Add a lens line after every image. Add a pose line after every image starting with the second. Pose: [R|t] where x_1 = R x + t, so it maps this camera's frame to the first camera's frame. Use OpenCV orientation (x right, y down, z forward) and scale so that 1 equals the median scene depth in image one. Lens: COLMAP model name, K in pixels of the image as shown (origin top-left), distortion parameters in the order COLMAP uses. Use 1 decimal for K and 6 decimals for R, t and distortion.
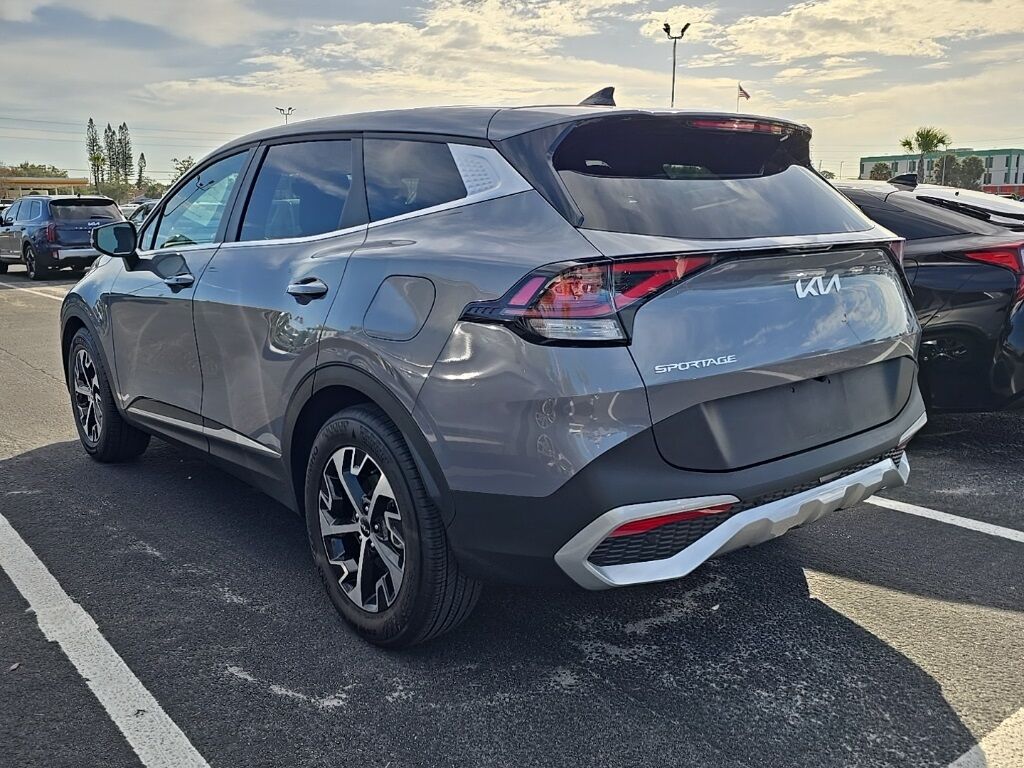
lens RADIAL K [[691.5, 0, 514.2], [0, 691.5, 382.3], [0, 0, 1]] dist [0.002027, -0.000759]
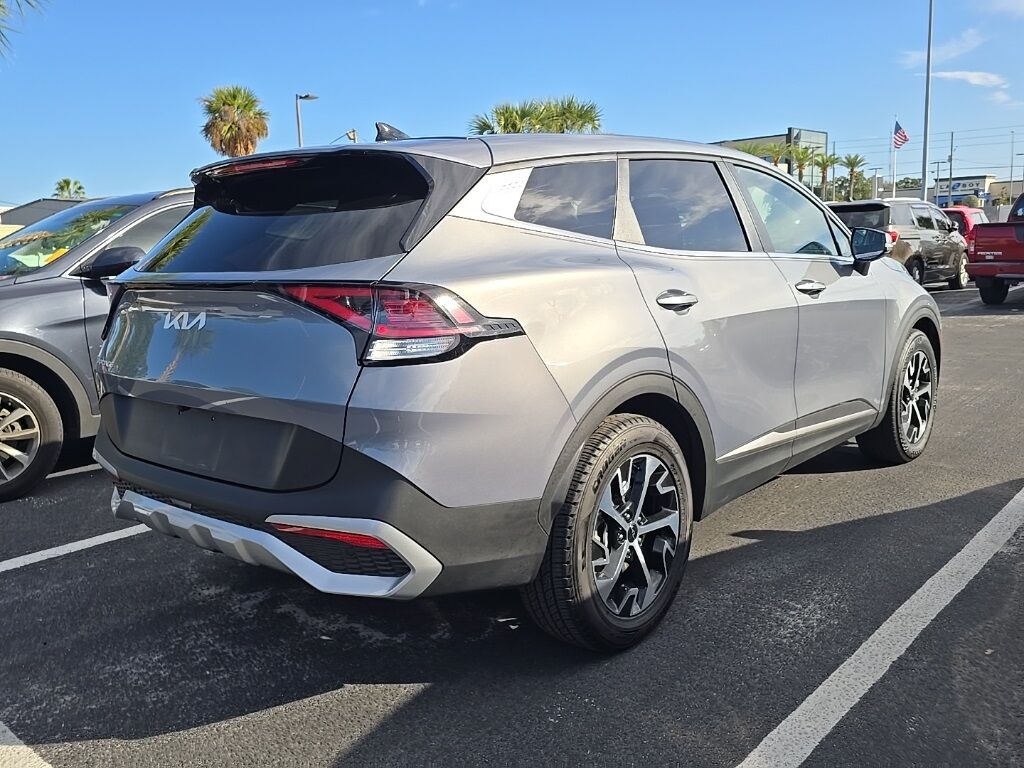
lens RADIAL K [[691.5, 0, 509.5], [0, 691.5, 385.1], [0, 0, 1]] dist [0.002027, -0.000759]
pose [[0.384477, 0.186784, -0.904041, 1.582154], [-0.187116, 0.974756, 0.121817, -0.261613], [0.903972, 0.122324, 0.409721, 1.008448]]
